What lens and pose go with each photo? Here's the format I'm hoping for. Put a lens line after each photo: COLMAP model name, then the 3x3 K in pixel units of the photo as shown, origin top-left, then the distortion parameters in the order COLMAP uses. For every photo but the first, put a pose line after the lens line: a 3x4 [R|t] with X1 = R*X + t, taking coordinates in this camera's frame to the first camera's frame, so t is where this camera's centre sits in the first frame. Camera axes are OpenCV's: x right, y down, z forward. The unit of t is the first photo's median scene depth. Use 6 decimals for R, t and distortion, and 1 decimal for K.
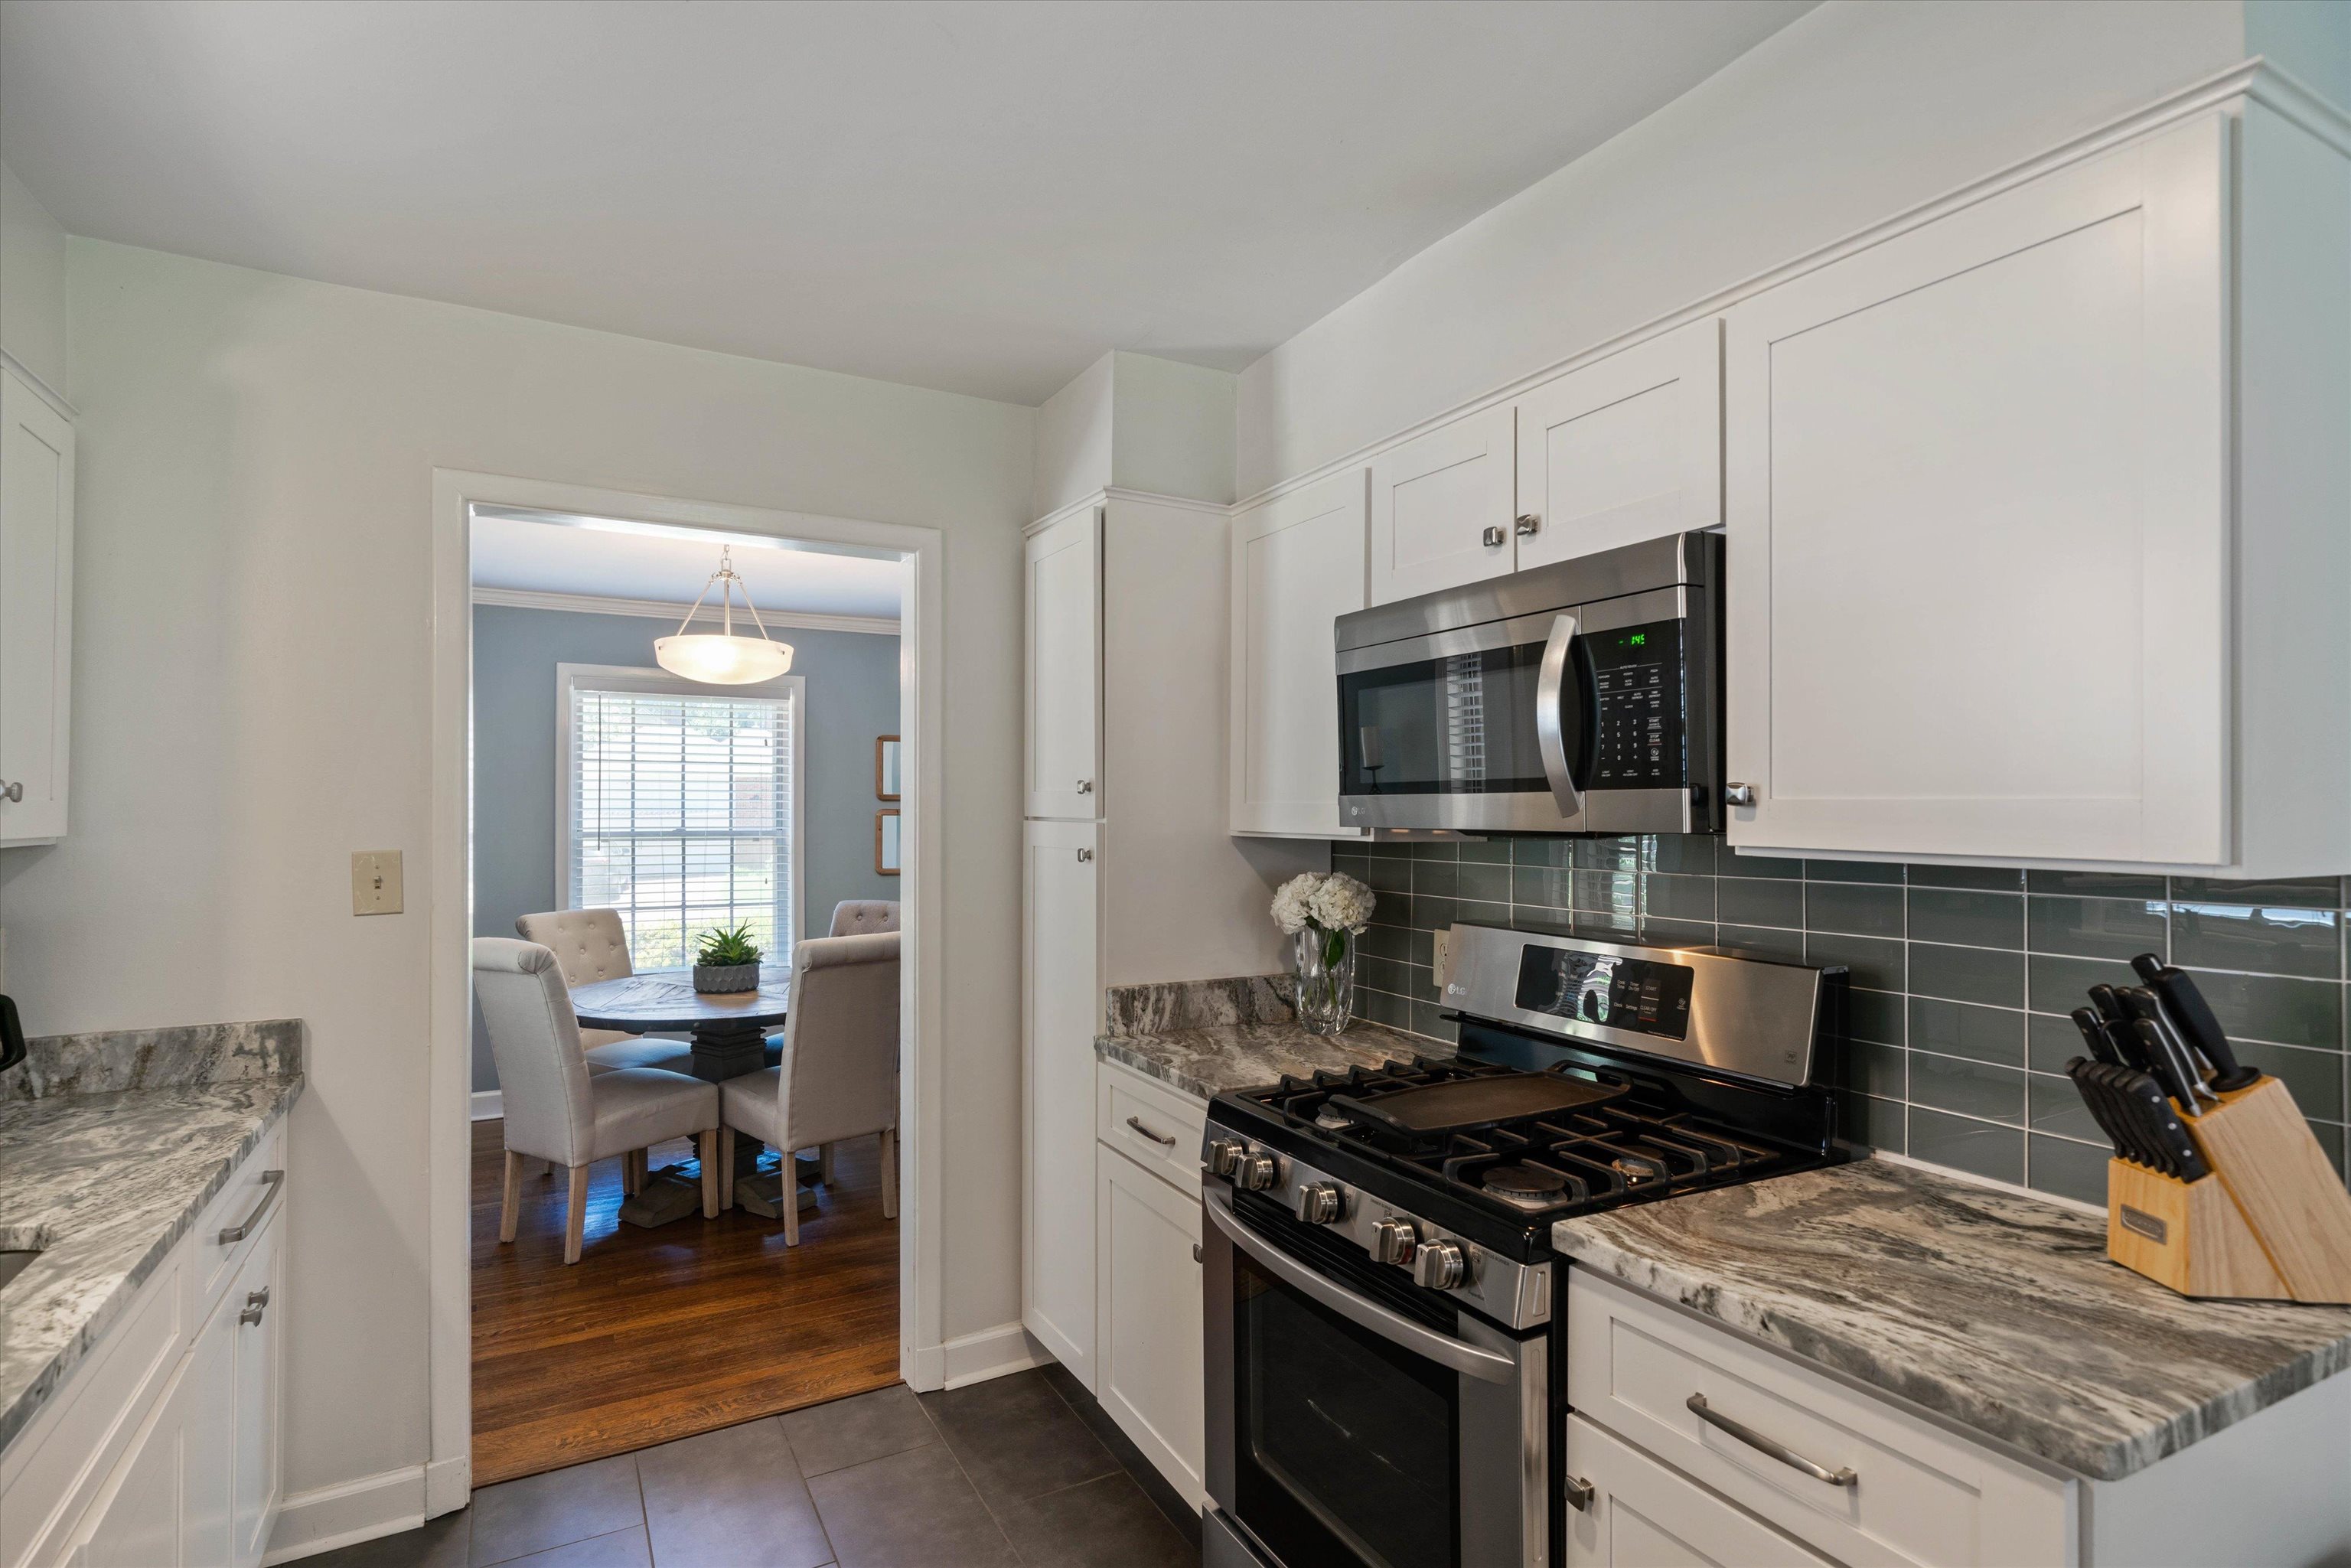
lens RADIAL K [[1158.8, 0, 1172.7], [0, 1158.8, 795.4], [0, 0, 1]] dist [0.000139, -0.000064]
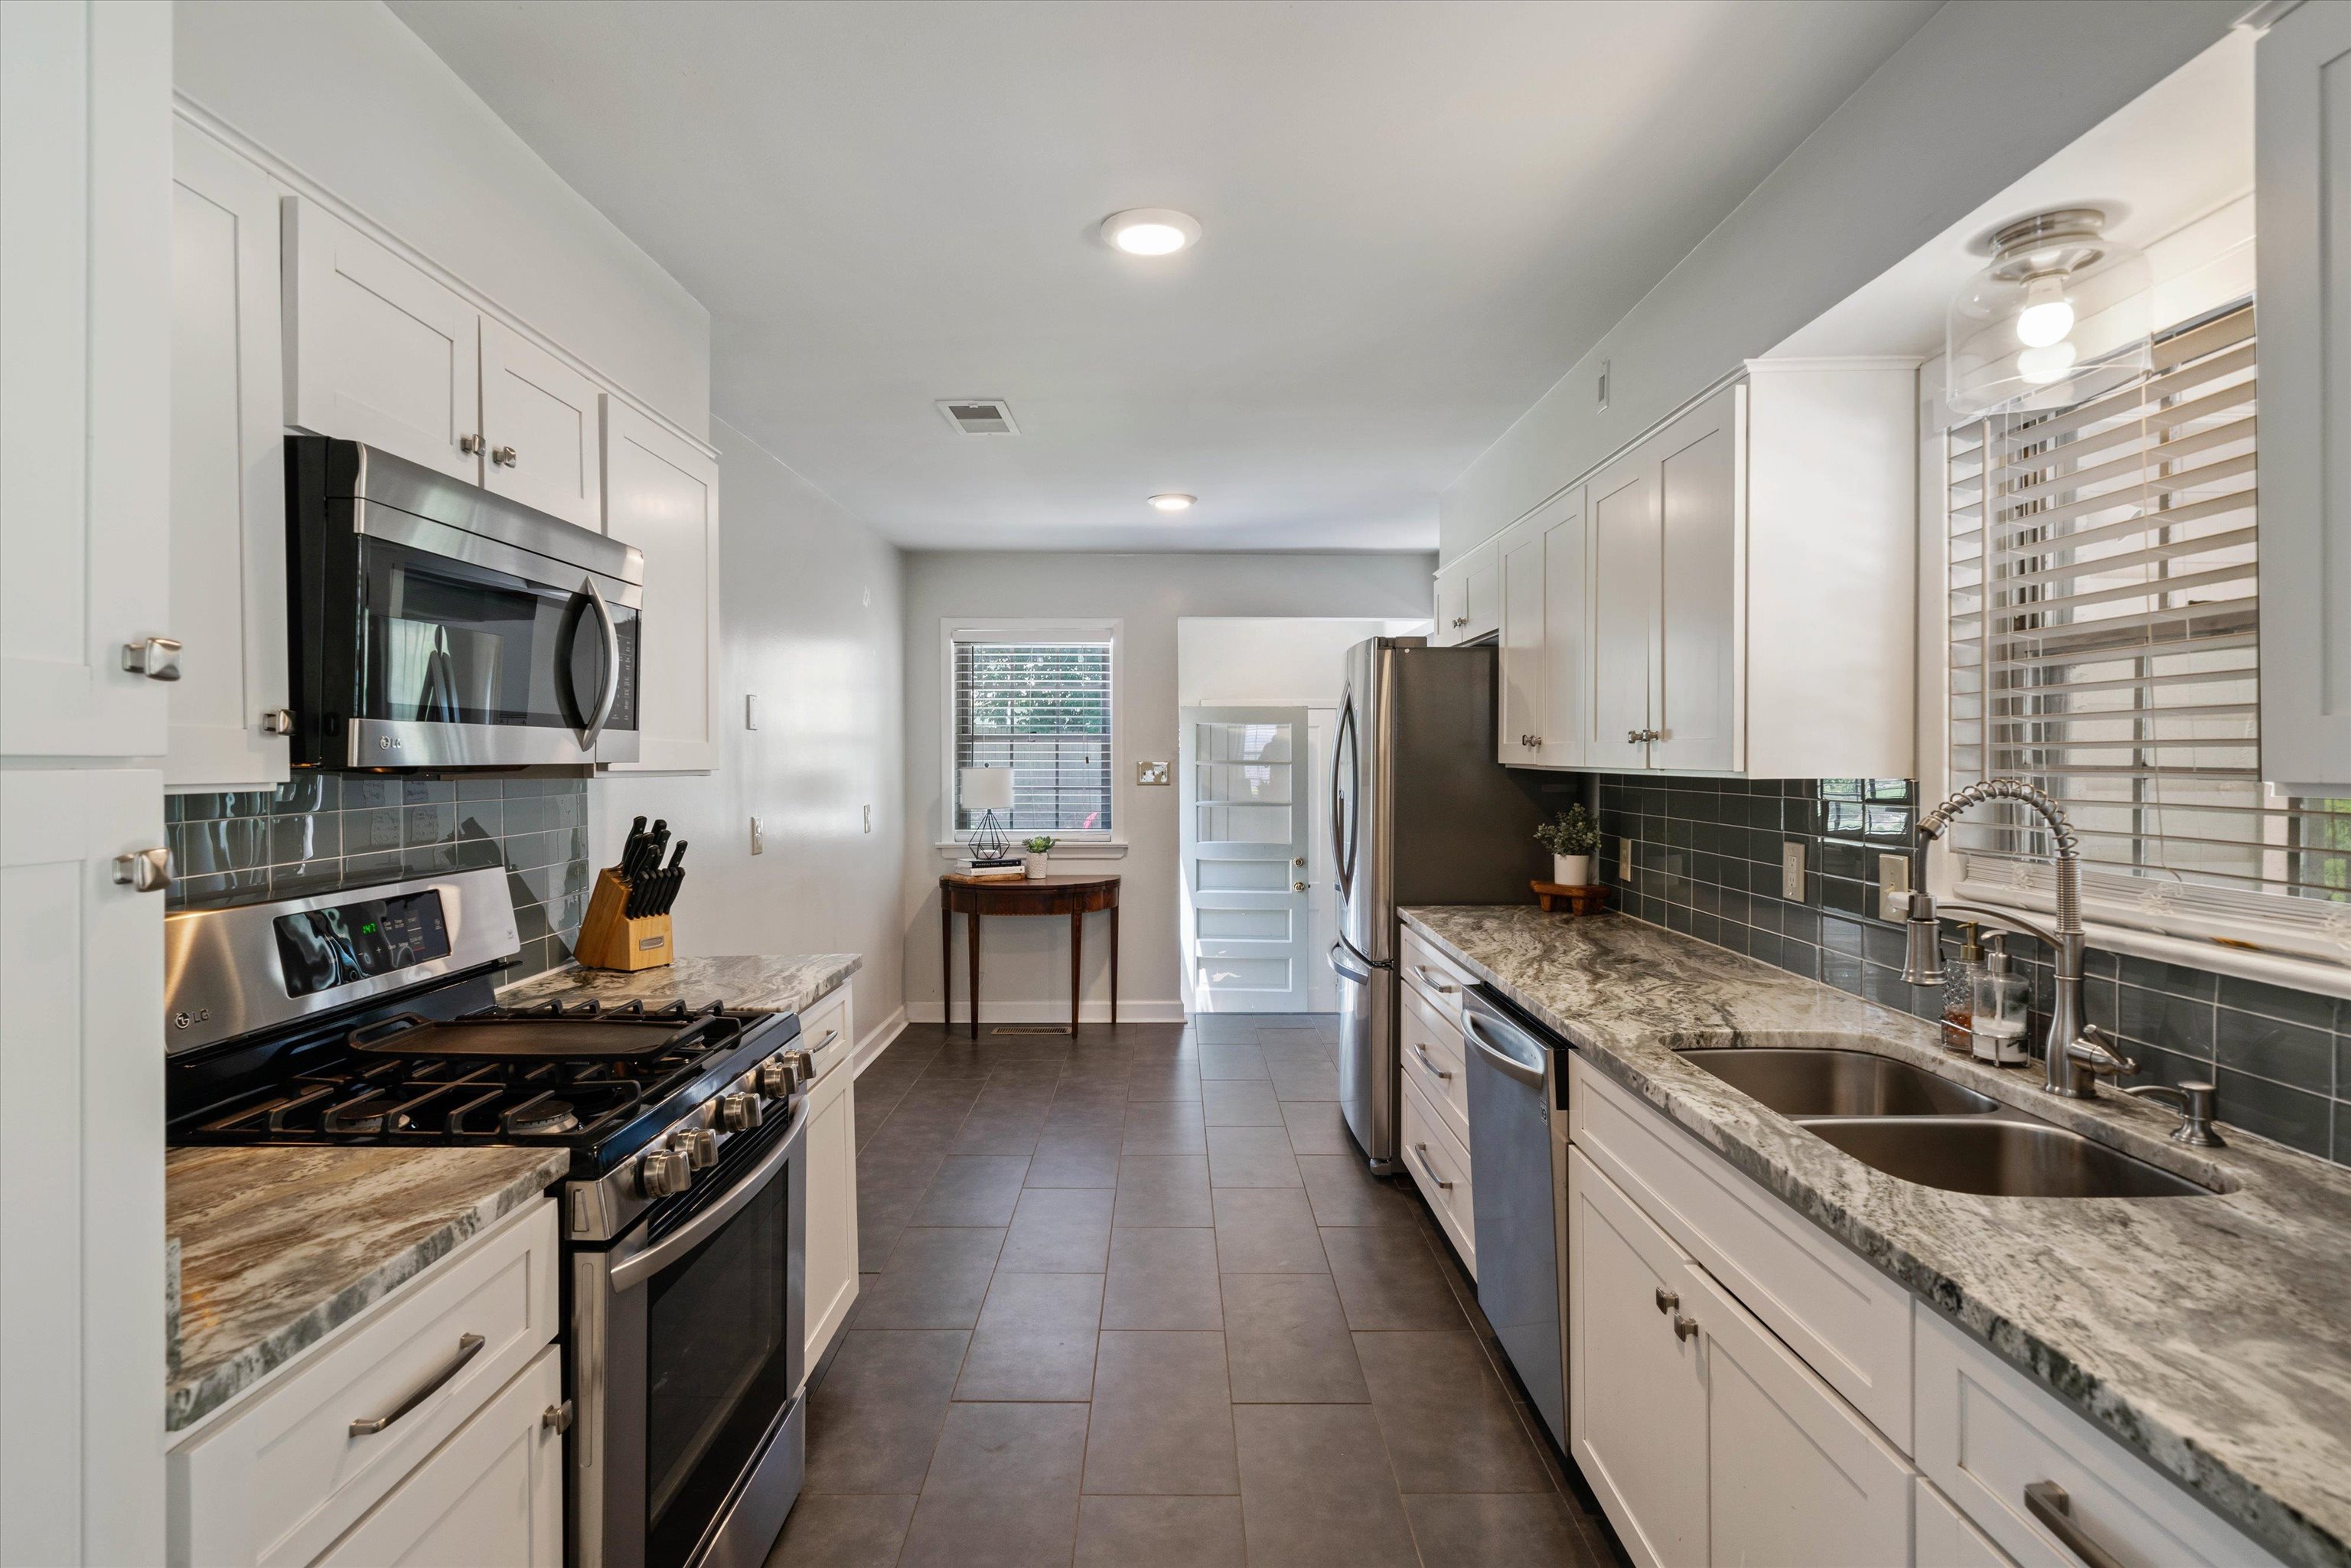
lens RADIAL K [[1158.8, 0, 1173.0], [0, 1158.8, 764.5], [0, 0, 1]] dist [0.000139, -0.000064]
pose [[-0.877694, -0.002488, 0.479215, -0.673371], [-0.003665, 0.999992, -0.001521, 0.029299], [-0.479208, -0.003092, -0.877696, 1.595494]]
